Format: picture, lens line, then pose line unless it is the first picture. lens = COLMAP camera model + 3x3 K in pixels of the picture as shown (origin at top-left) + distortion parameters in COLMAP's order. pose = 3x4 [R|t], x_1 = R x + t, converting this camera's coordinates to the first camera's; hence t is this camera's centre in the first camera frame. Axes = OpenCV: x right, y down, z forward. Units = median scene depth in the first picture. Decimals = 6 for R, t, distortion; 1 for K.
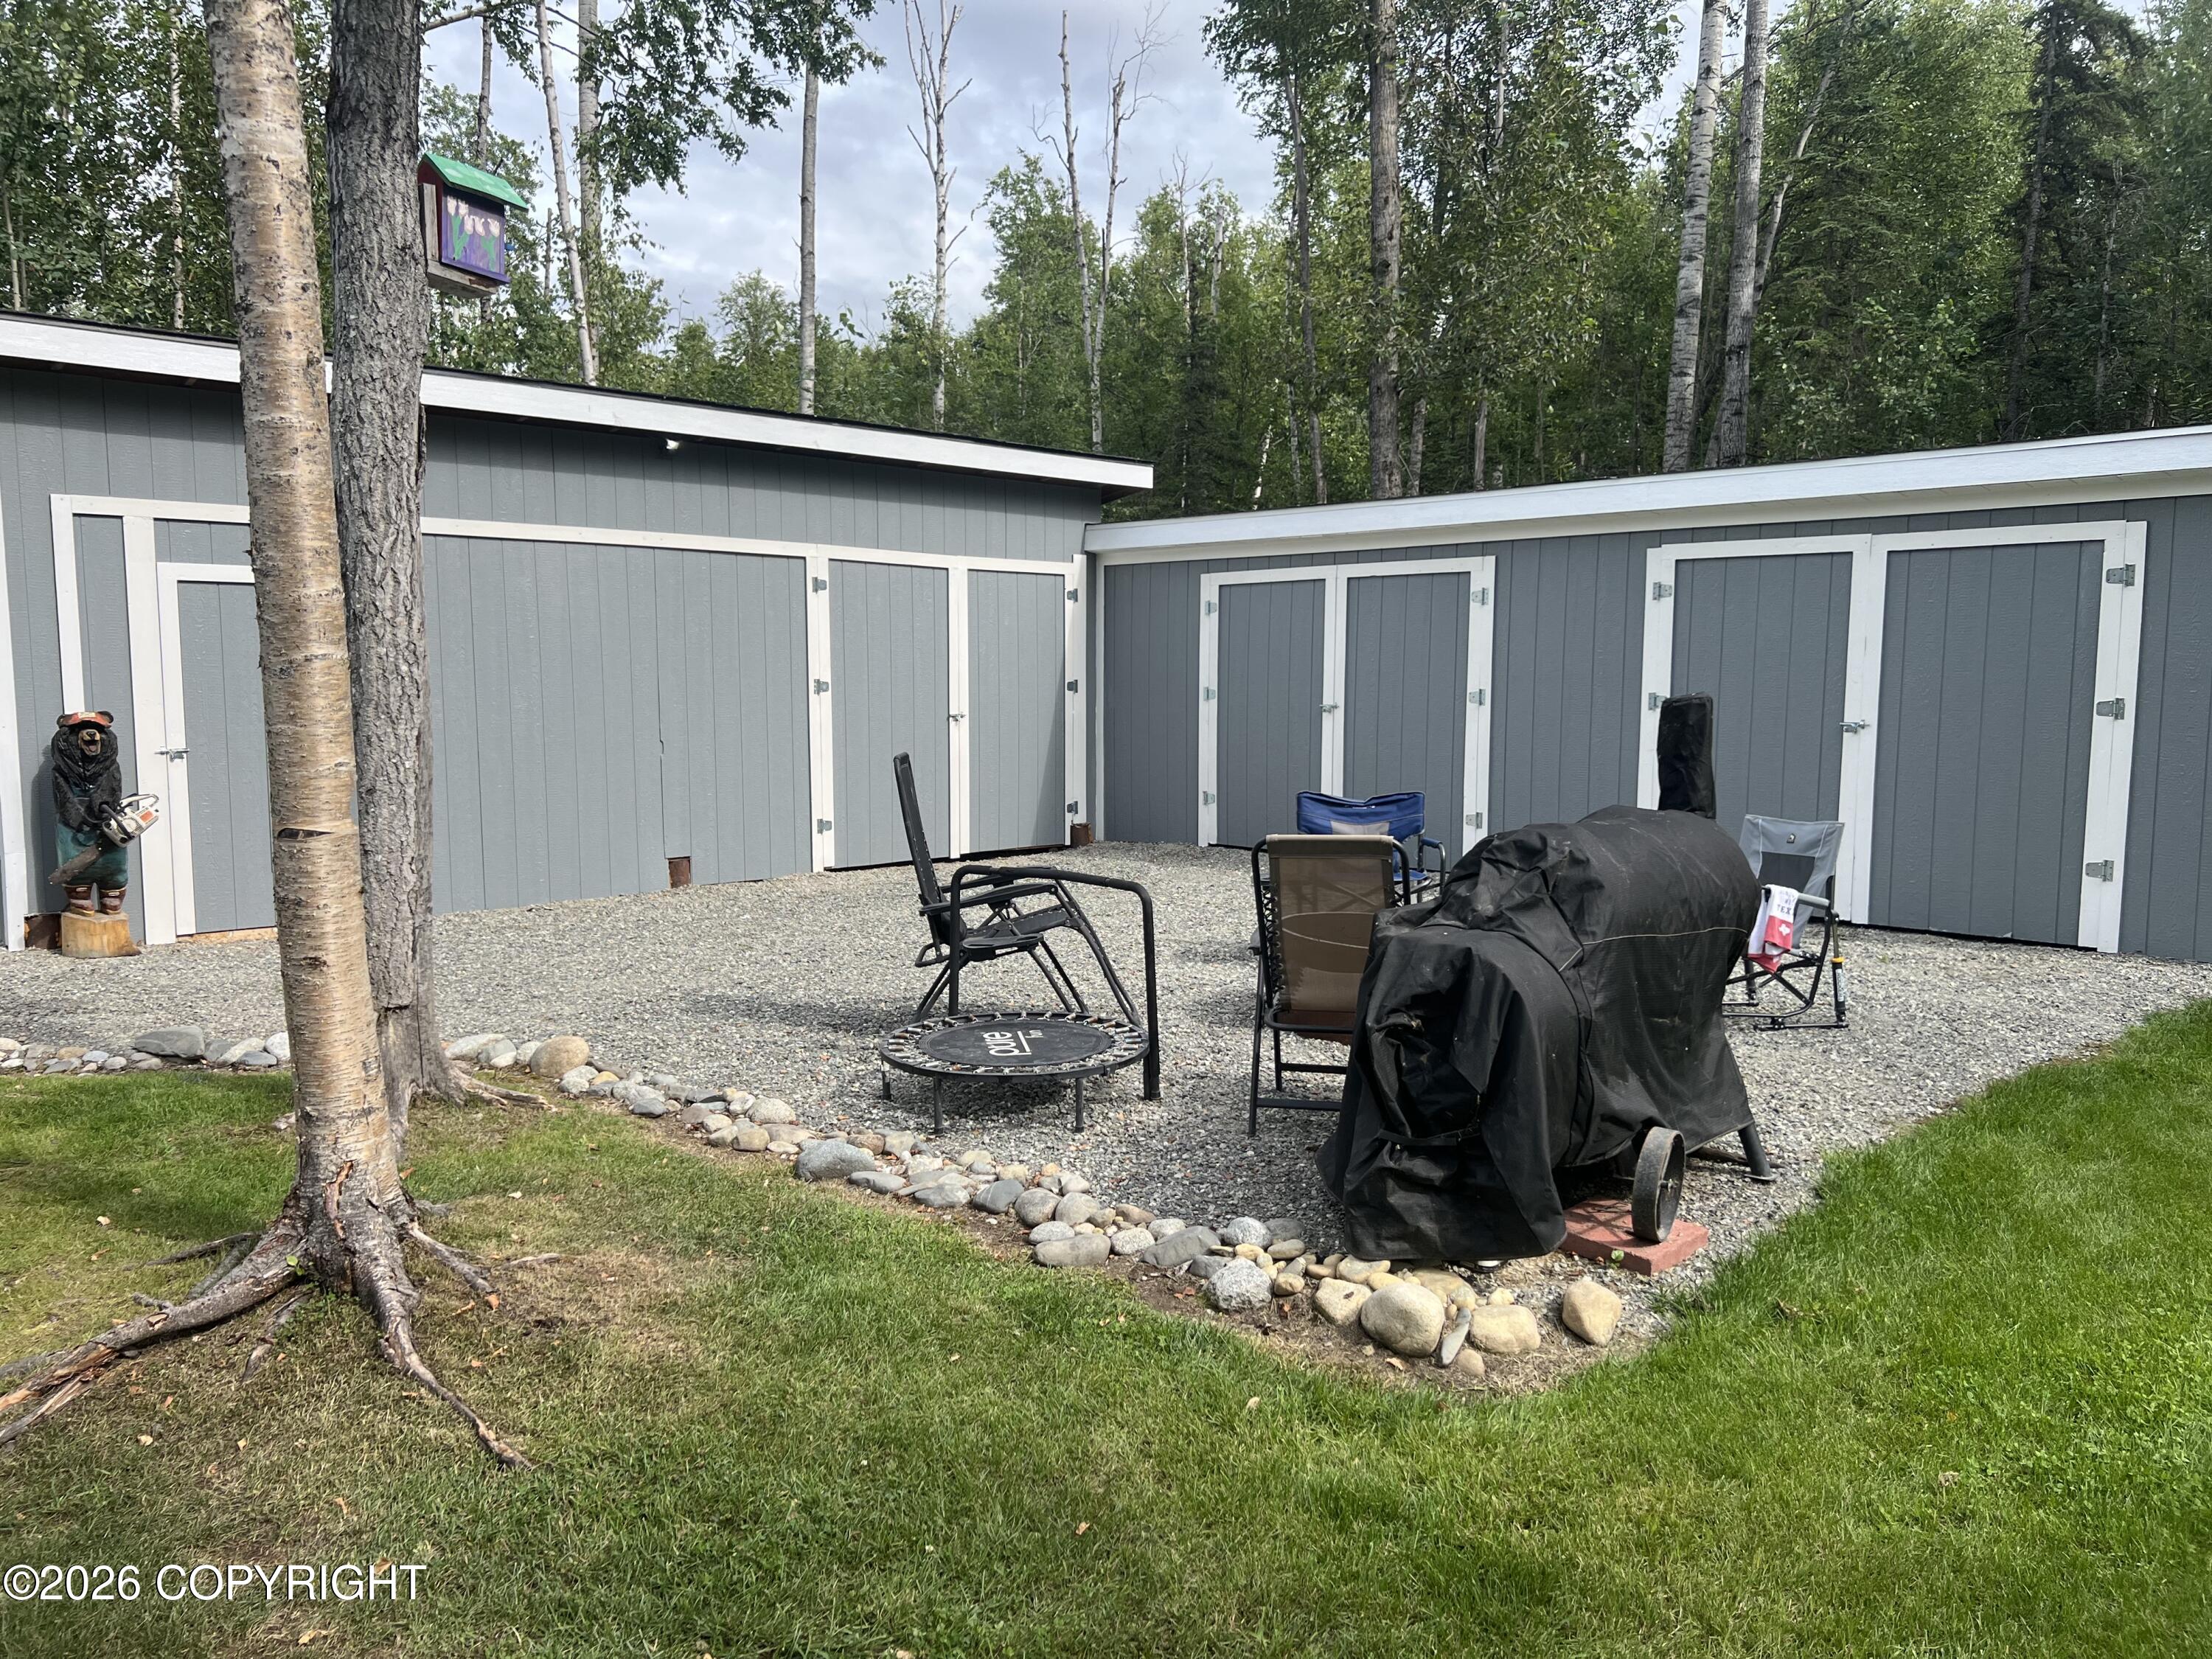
lens RADIAL K [[1648.8, 0, 1091.5], [0, 1648.8, 836.6], [0, 0, 1]] dist [0.043460, -0.038030]
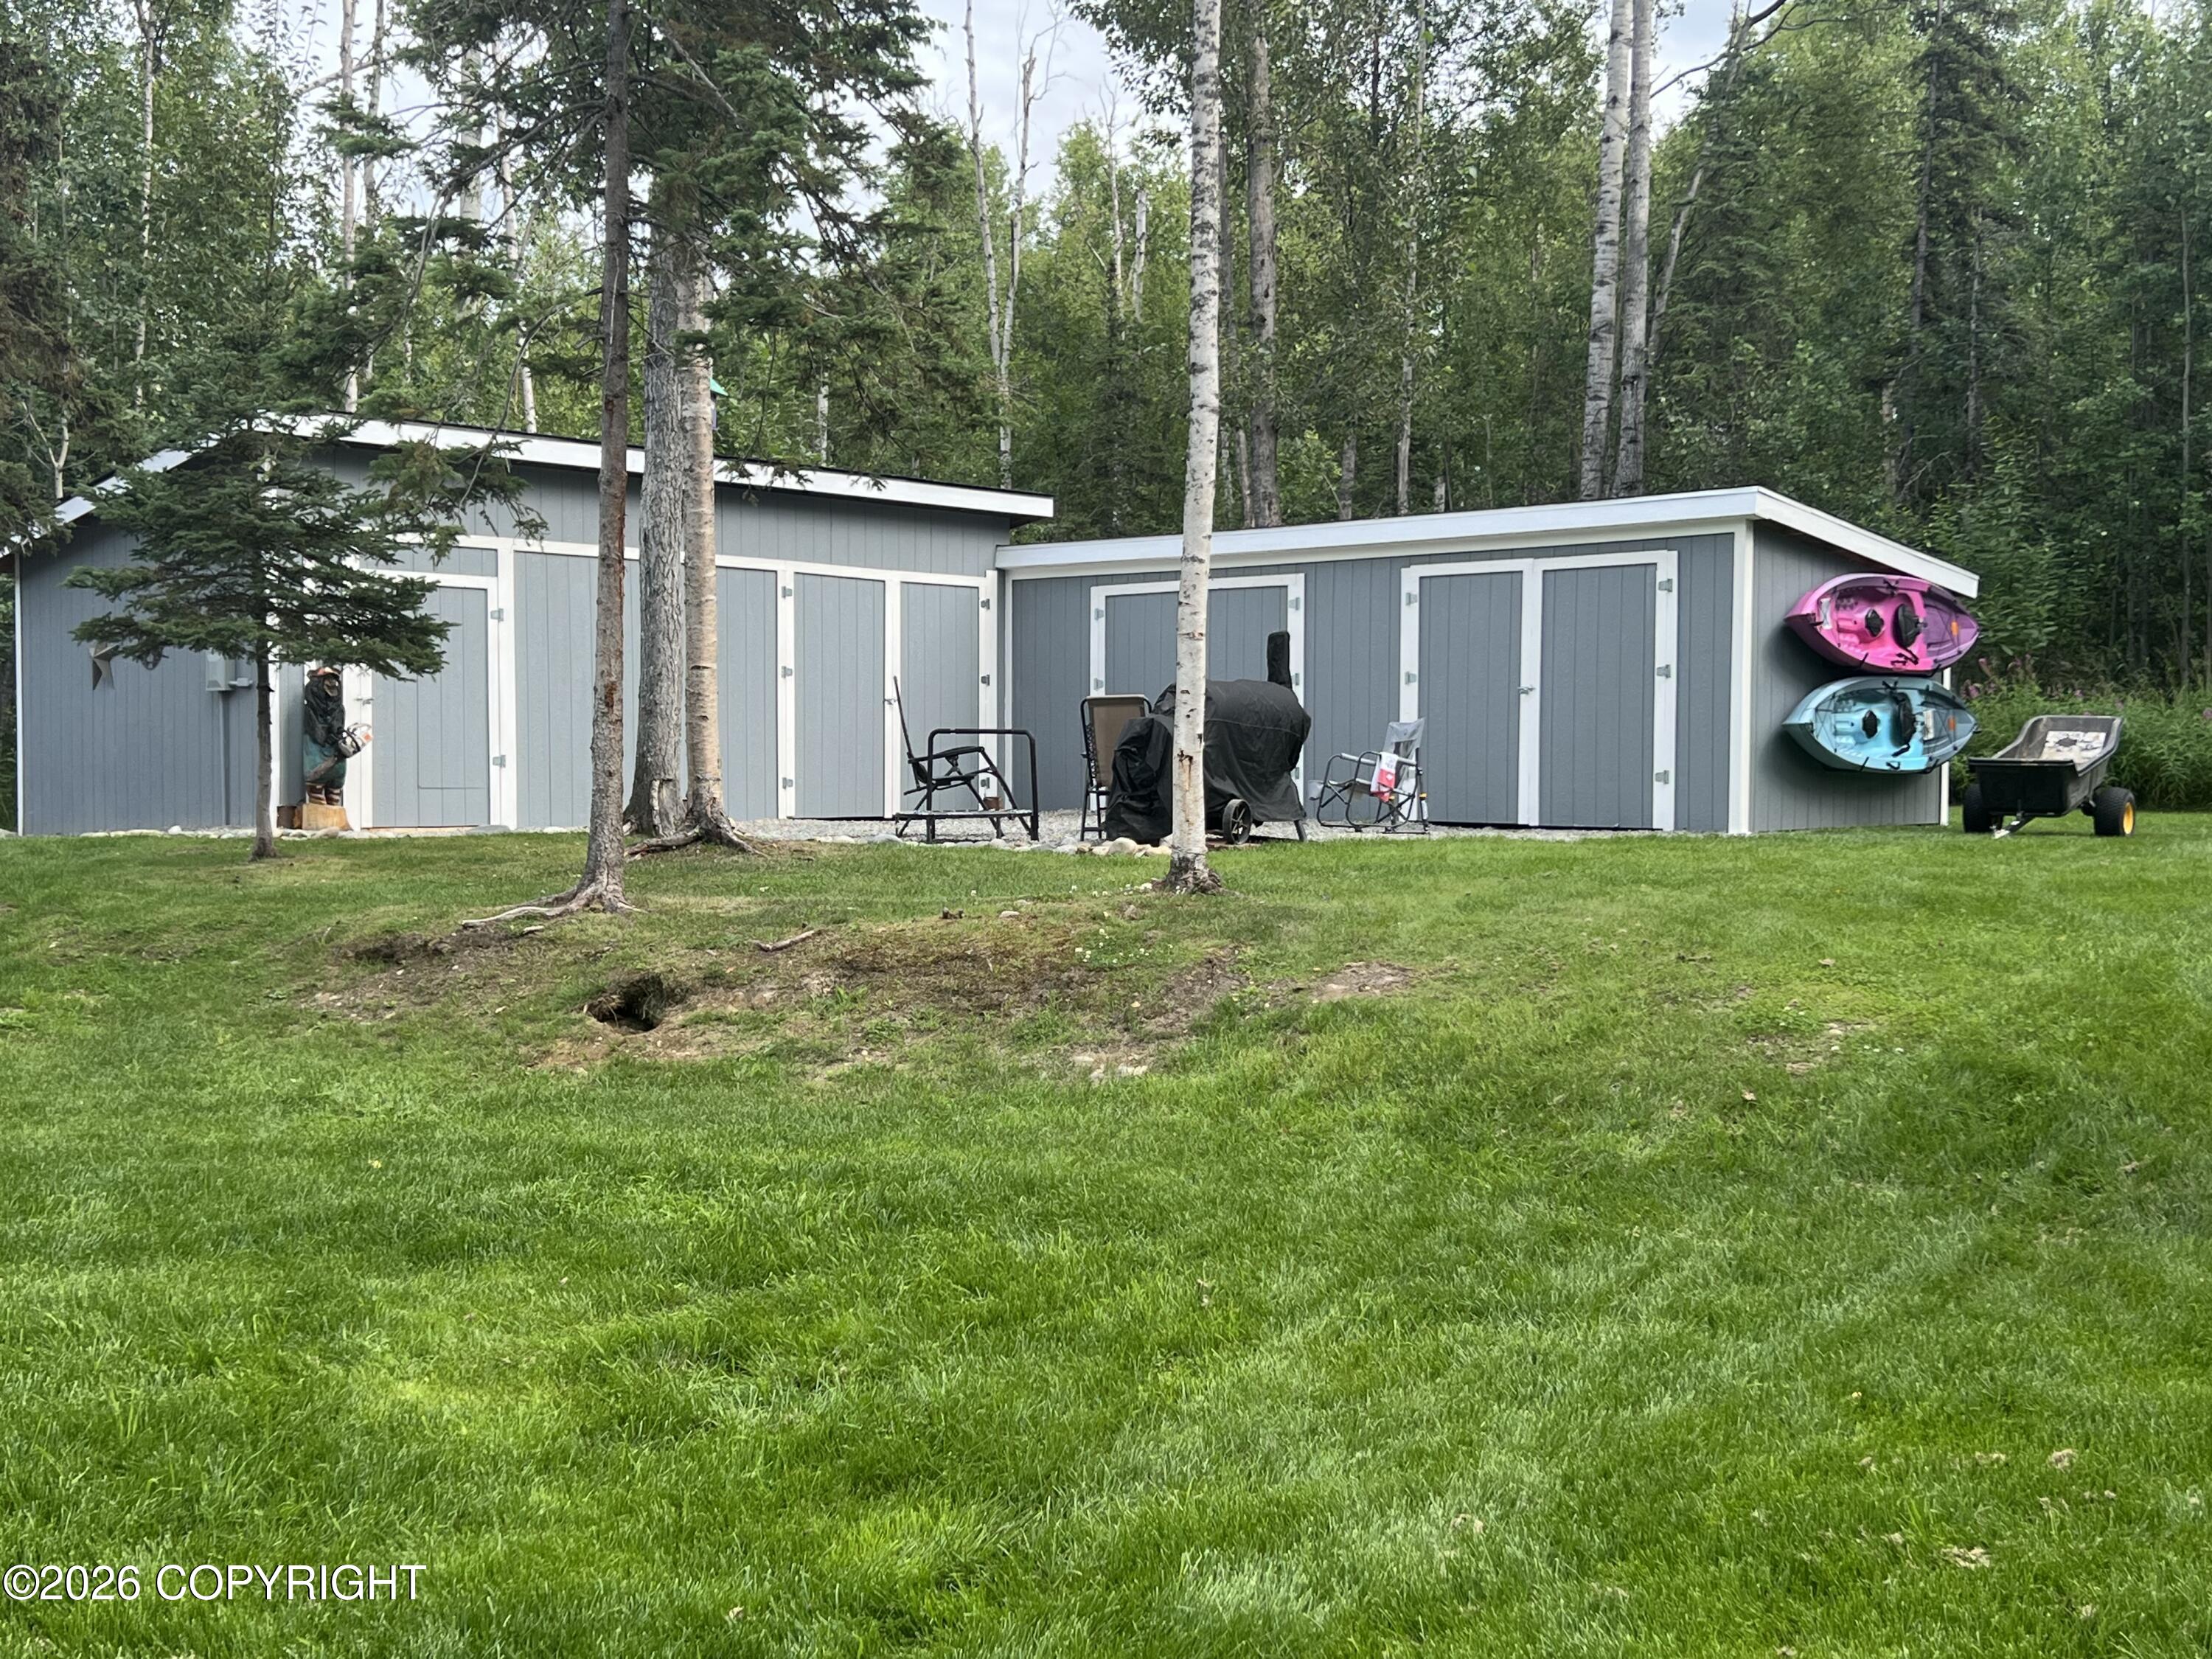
lens RADIAL K [[2565.2, 0, 1114.5], [0, 2565.2, 811.5], [0, 0, 1]] dist [0.127790, 0.000000]
pose [[0.998930, 0.001565, 0.046211, -0.004365], [0.002173, 0.996734, -0.080728, 0.175487], [-0.046187, 0.080742, 0.995664, -0.965527]]
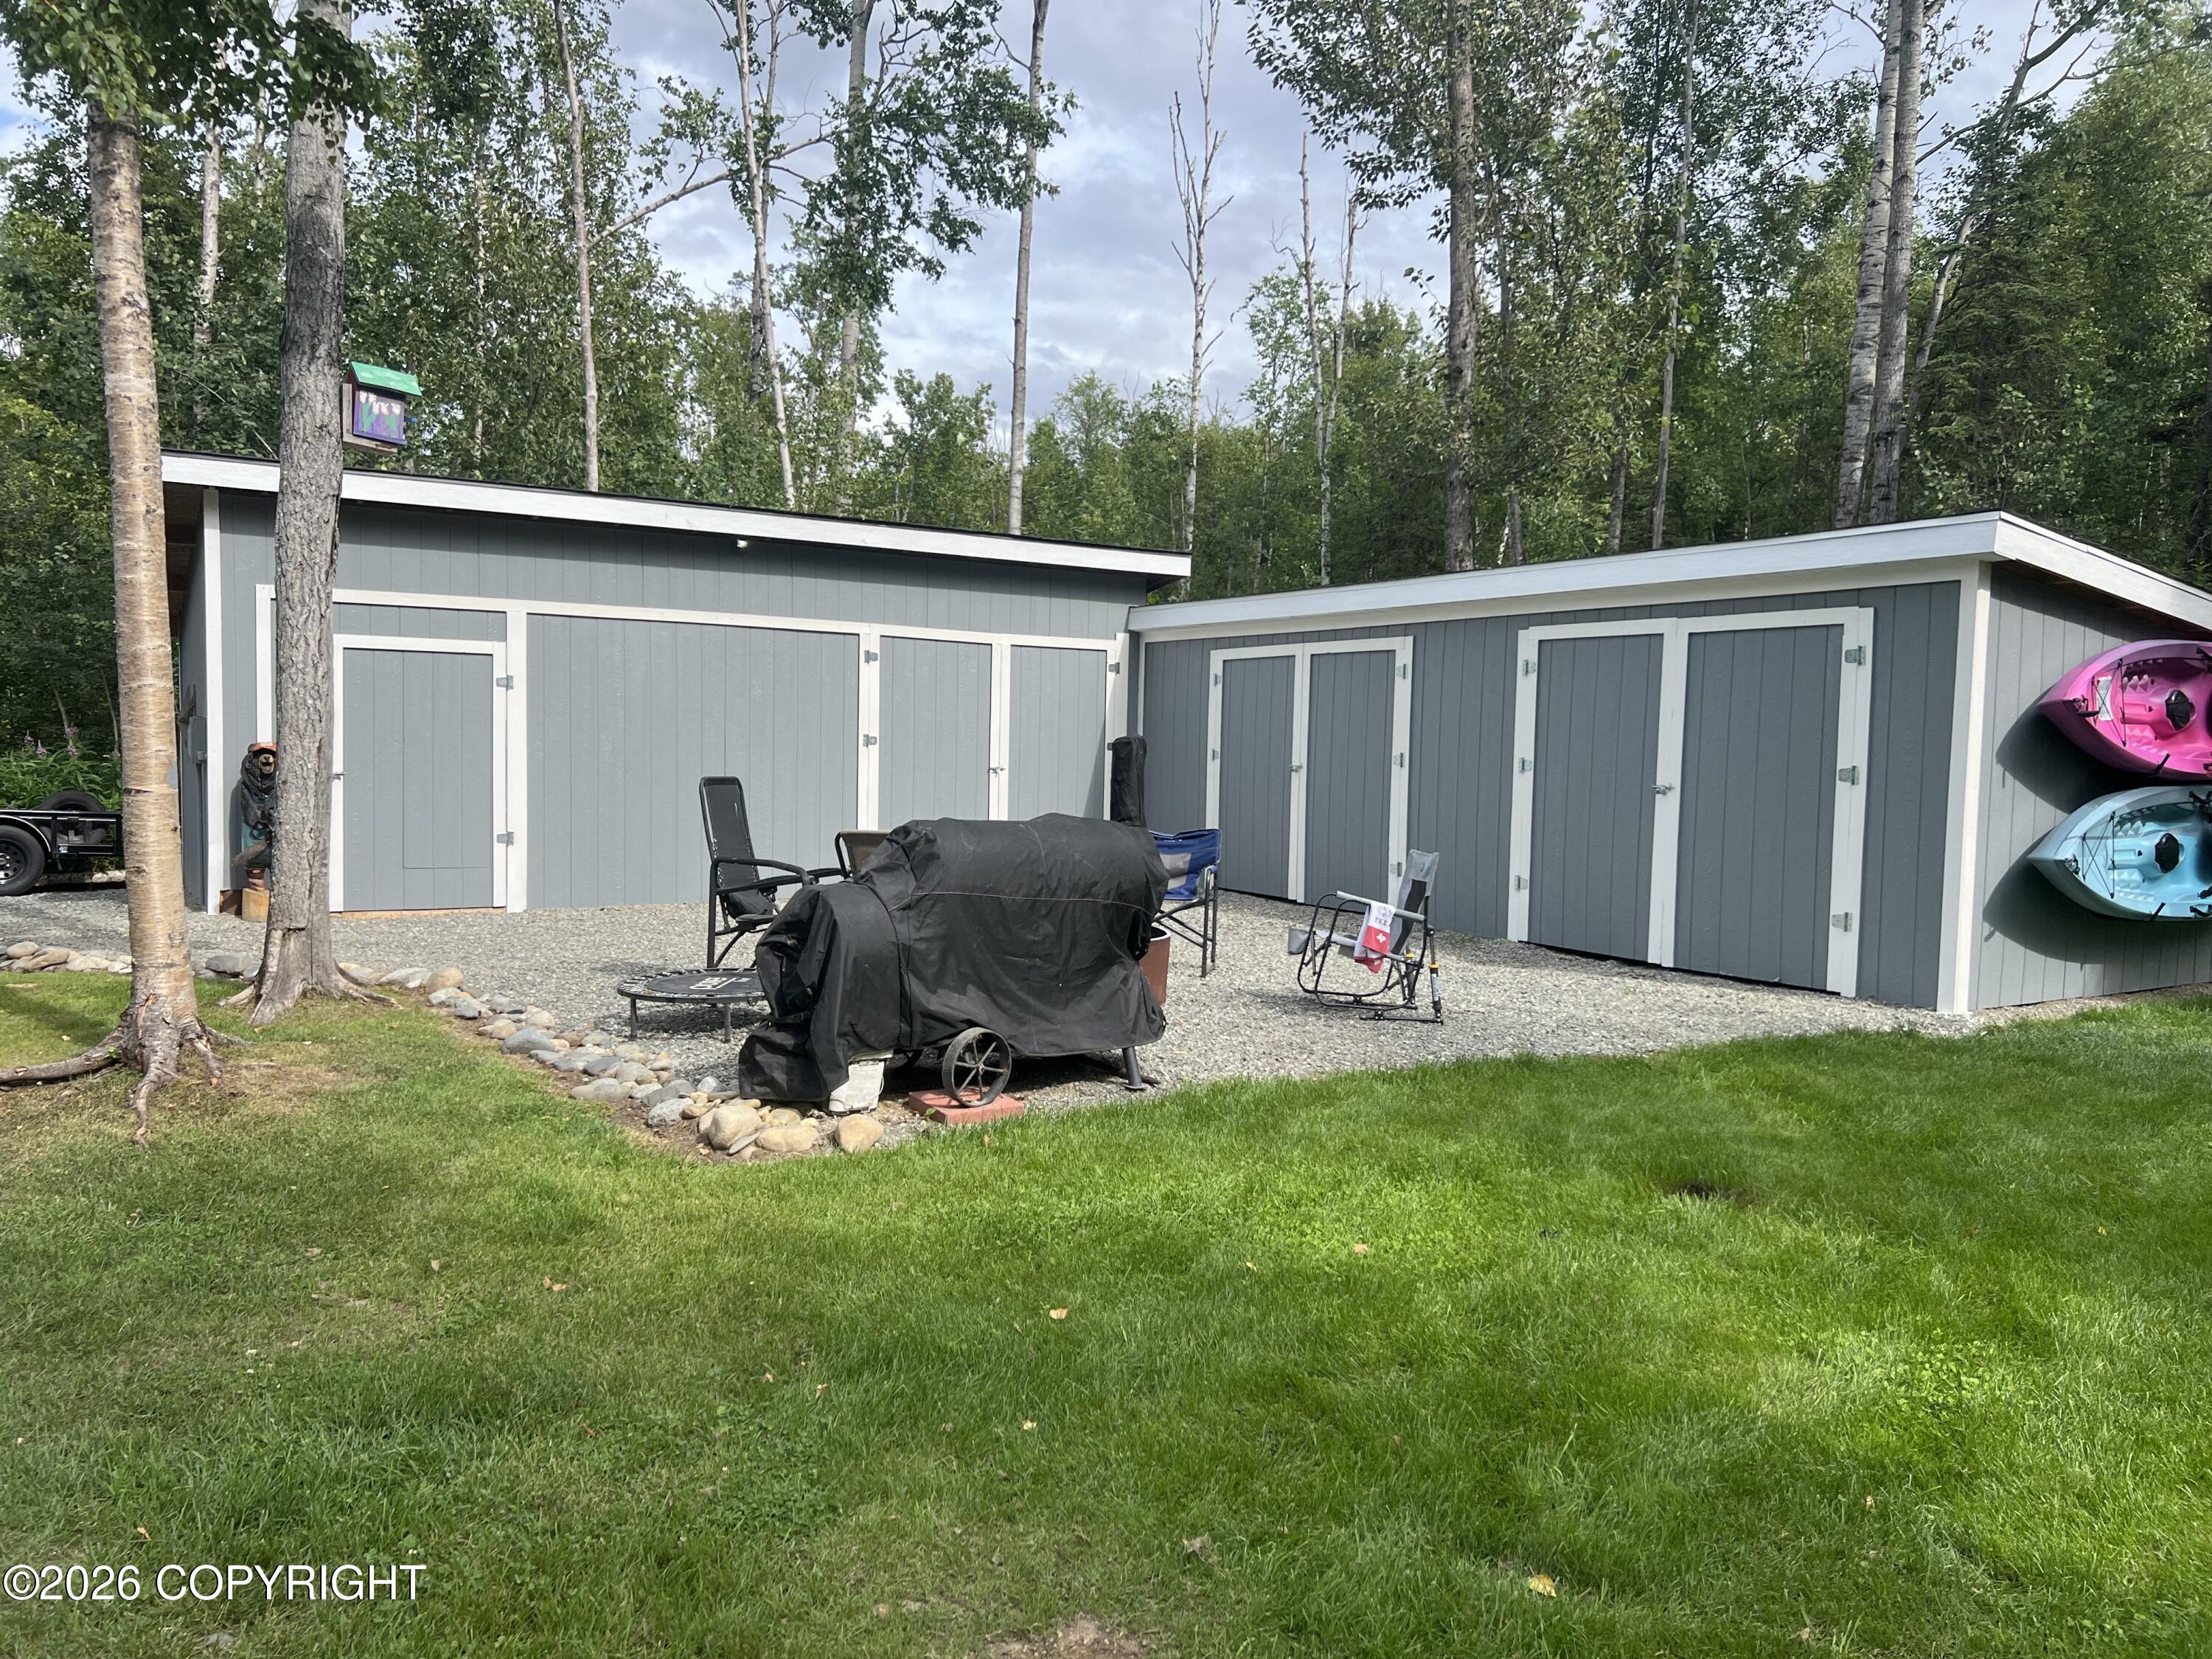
lens RADIAL K [[1648.8, 0, 1098.8], [0, 1648.8, 831.4], [0, 0, 1]] dist [0.043460, -0.038030]
pose [[0.975418, 0.031377, -0.218115, 0.263929], [-0.042471, 0.998021, -0.046363, 0.023733], [0.216229, 0.054487, 0.974821, -0.131023]]
